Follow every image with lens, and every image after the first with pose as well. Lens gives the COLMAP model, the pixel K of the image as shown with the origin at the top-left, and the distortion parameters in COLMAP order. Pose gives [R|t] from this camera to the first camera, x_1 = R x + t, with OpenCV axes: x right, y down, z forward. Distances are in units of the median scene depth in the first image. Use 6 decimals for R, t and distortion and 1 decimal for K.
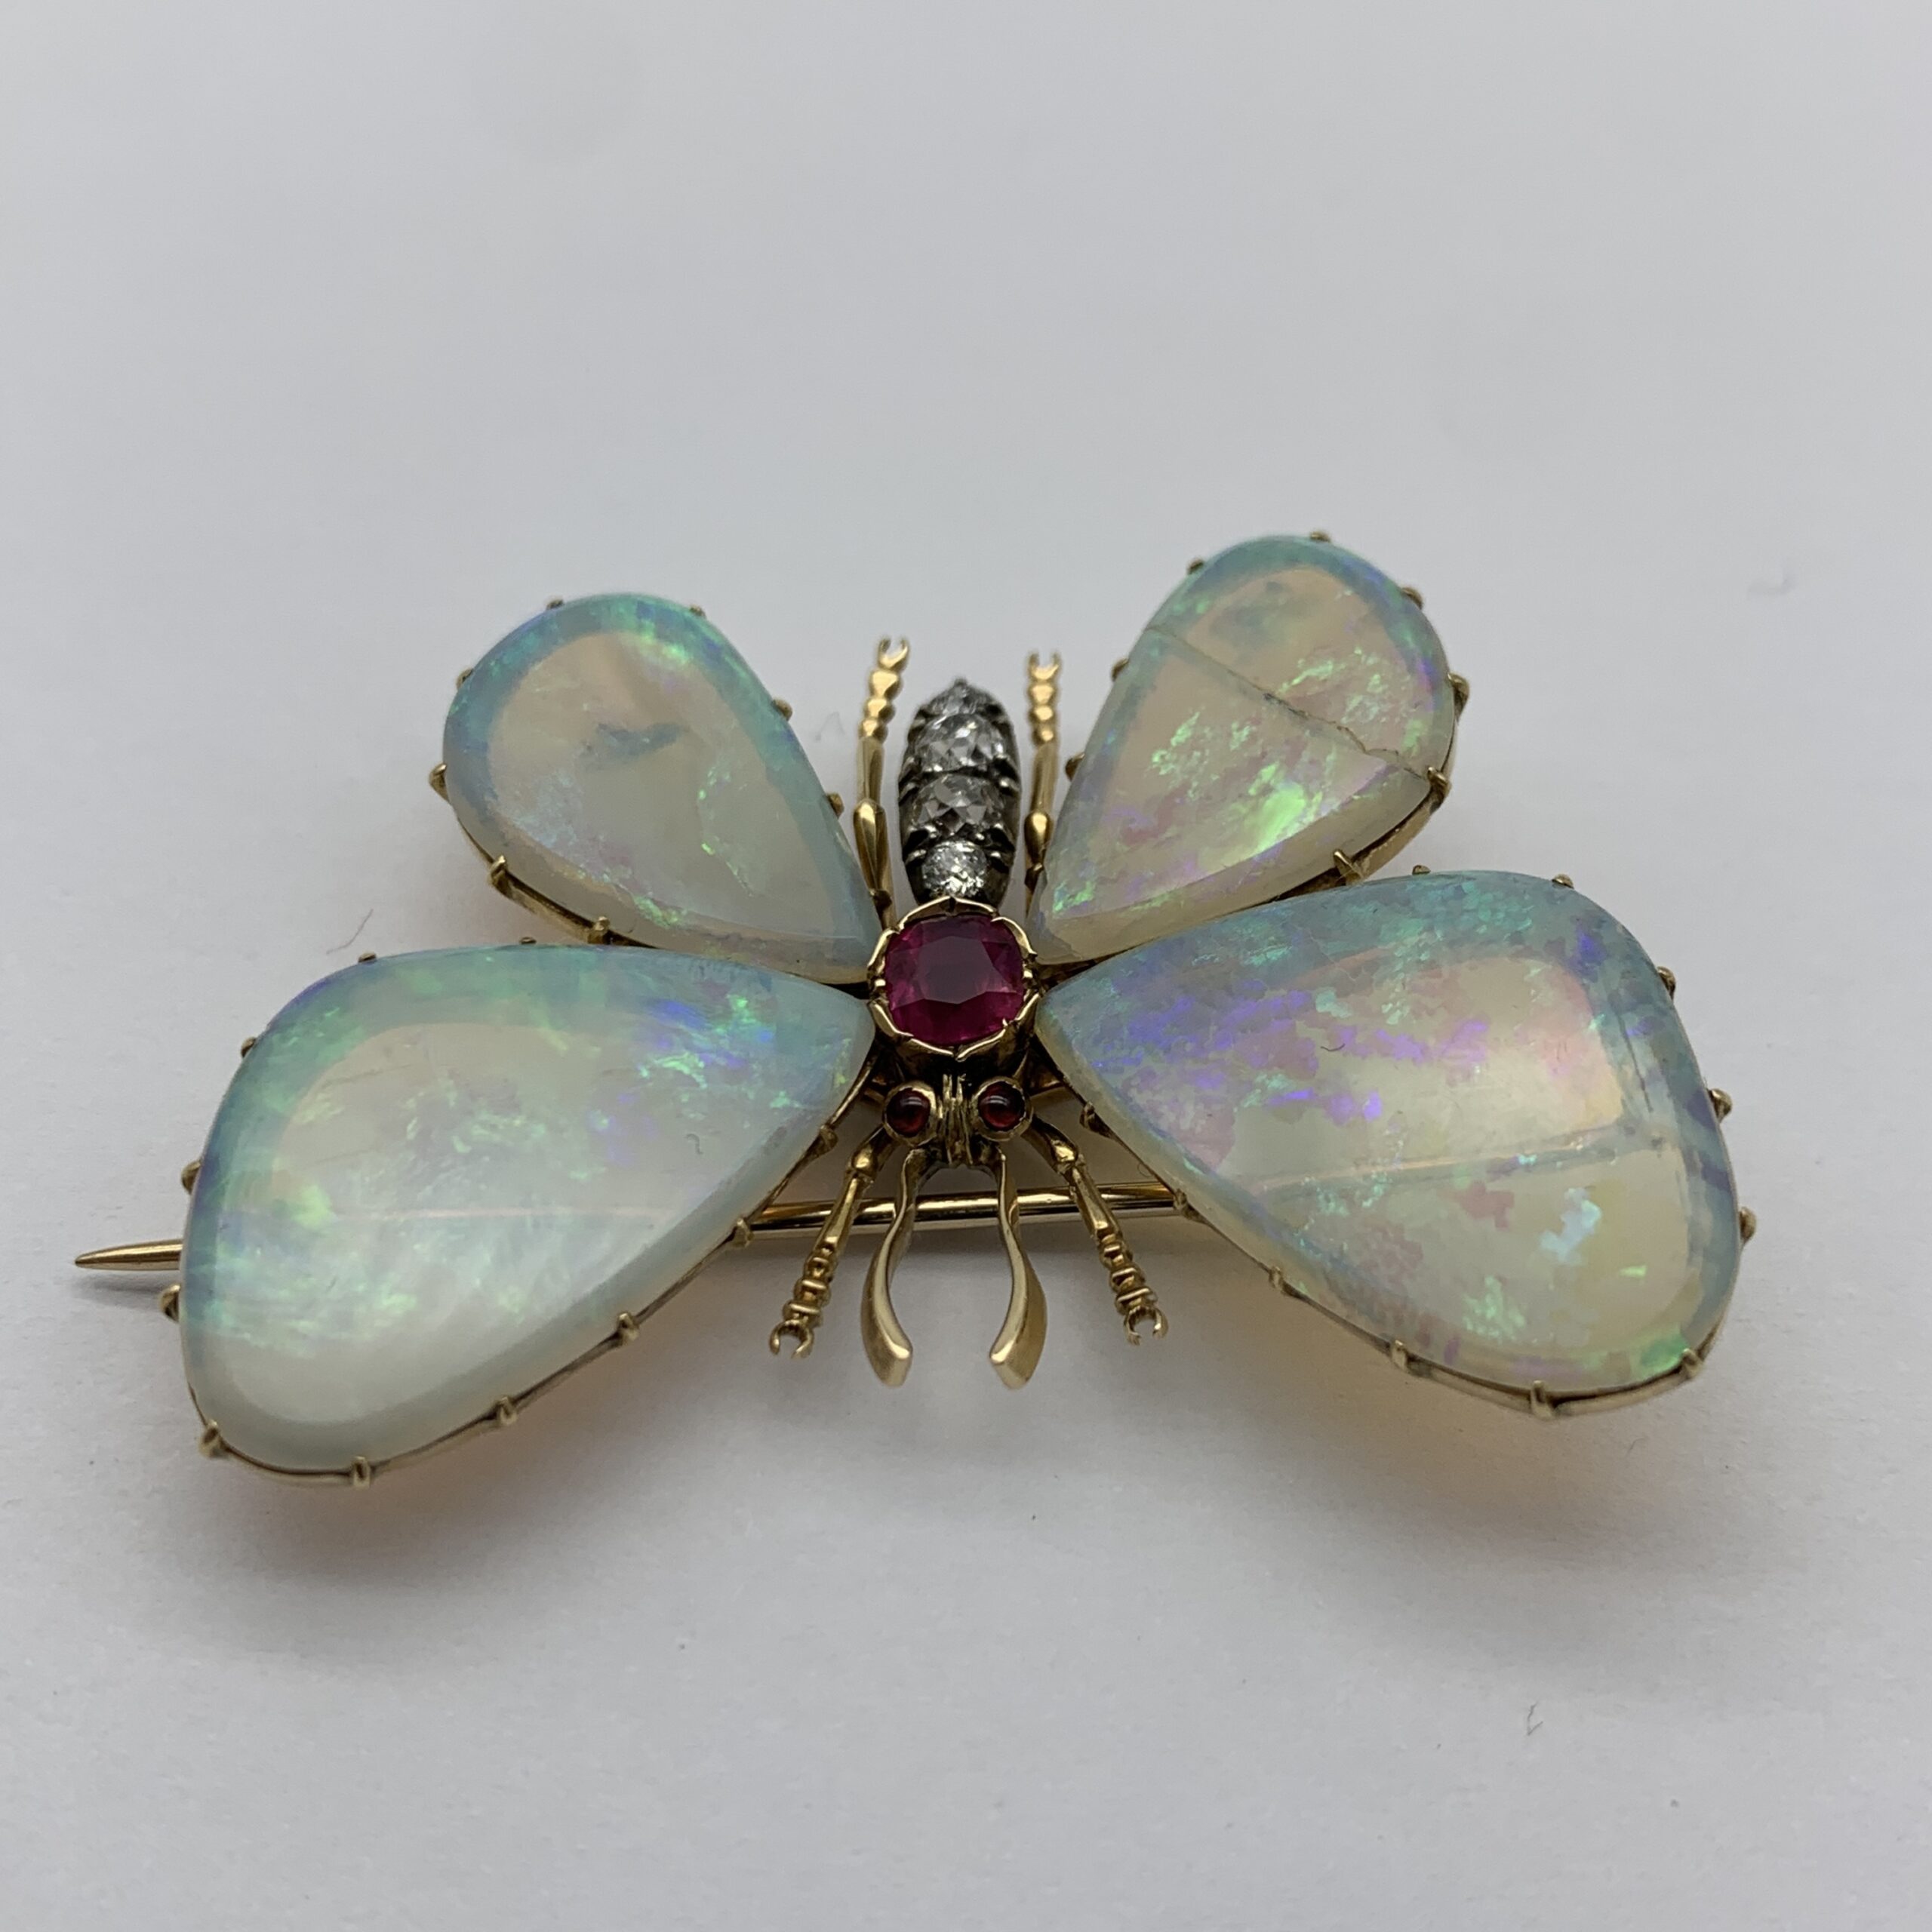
lens RADIAL K [[2568.2, 0, 965.5], [0, 2568.2, 965.8], [0, 0, 1]] dist [0.031000, 0.000000]
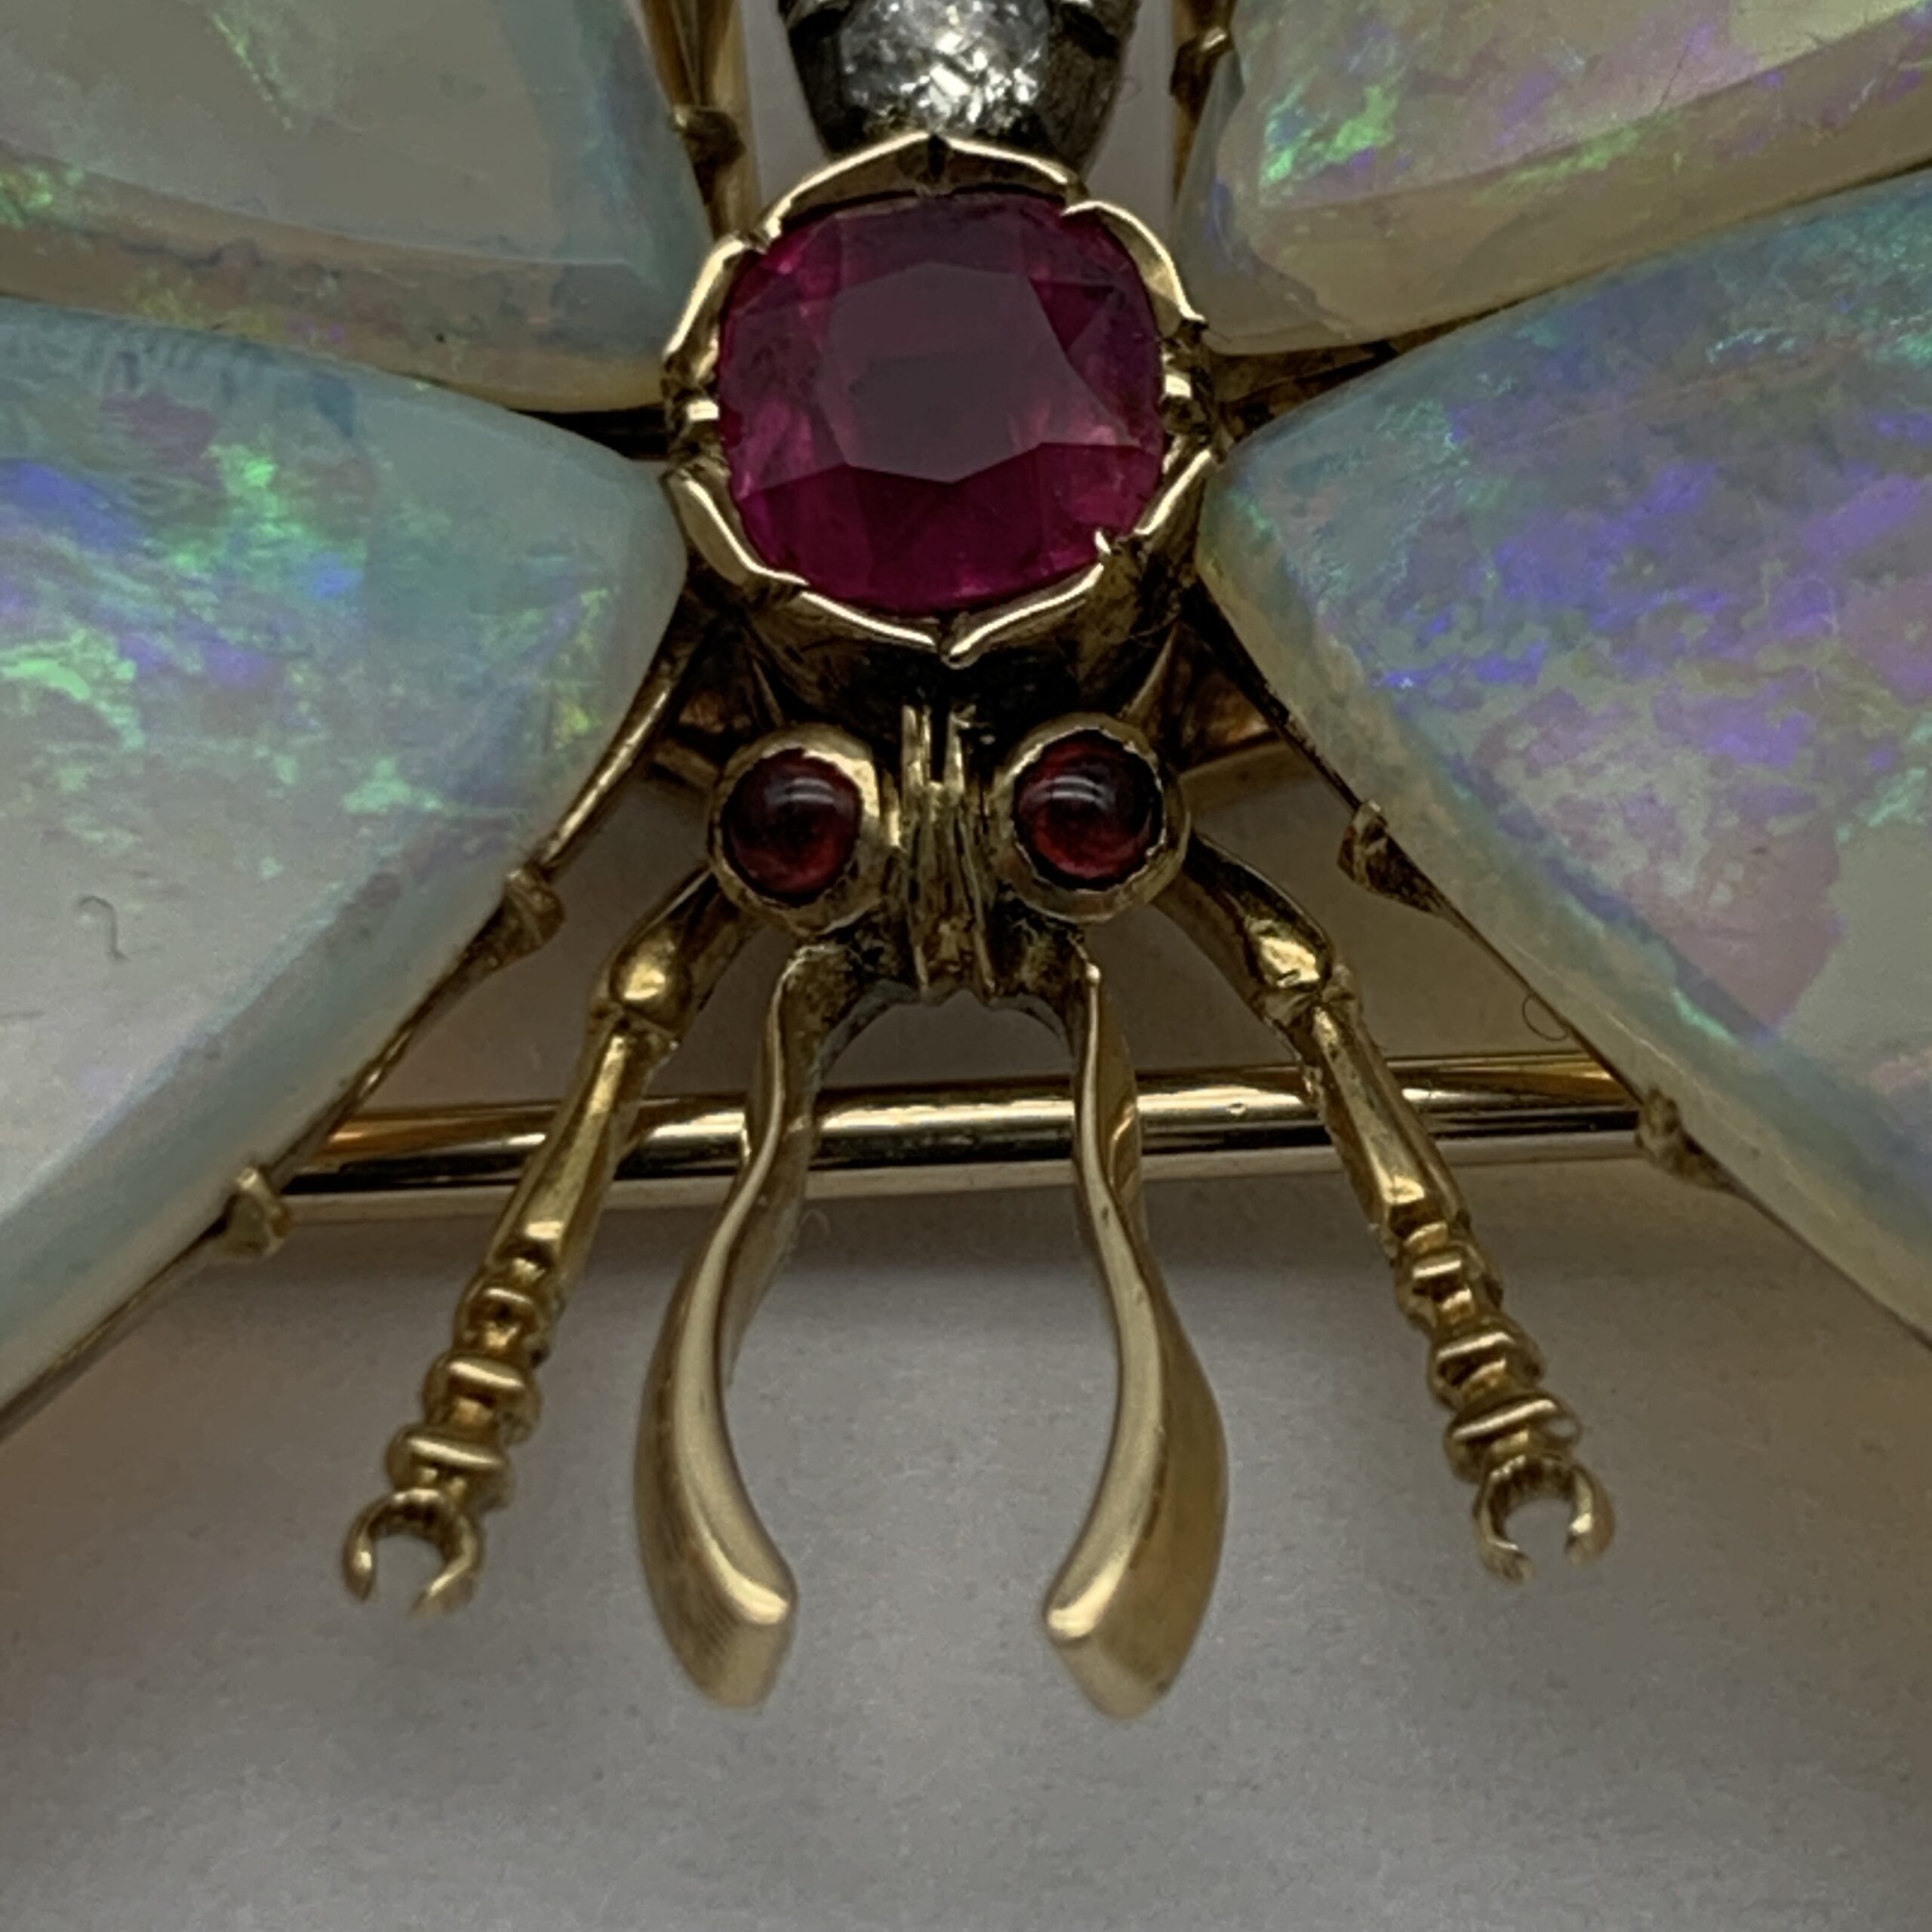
lens RADIAL K [[6778.9, 0, 969.1], [0, 6778.9, 967.1], [0, 0, 1]] dist [0.083553, 0.000000]
pose [[0.999959, 0.007787, -0.004593, 0.003405], [-0.007298, 0.995128, 0.098323, -0.007354], [0.005336, -0.098286, 0.995144, 0.176185]]
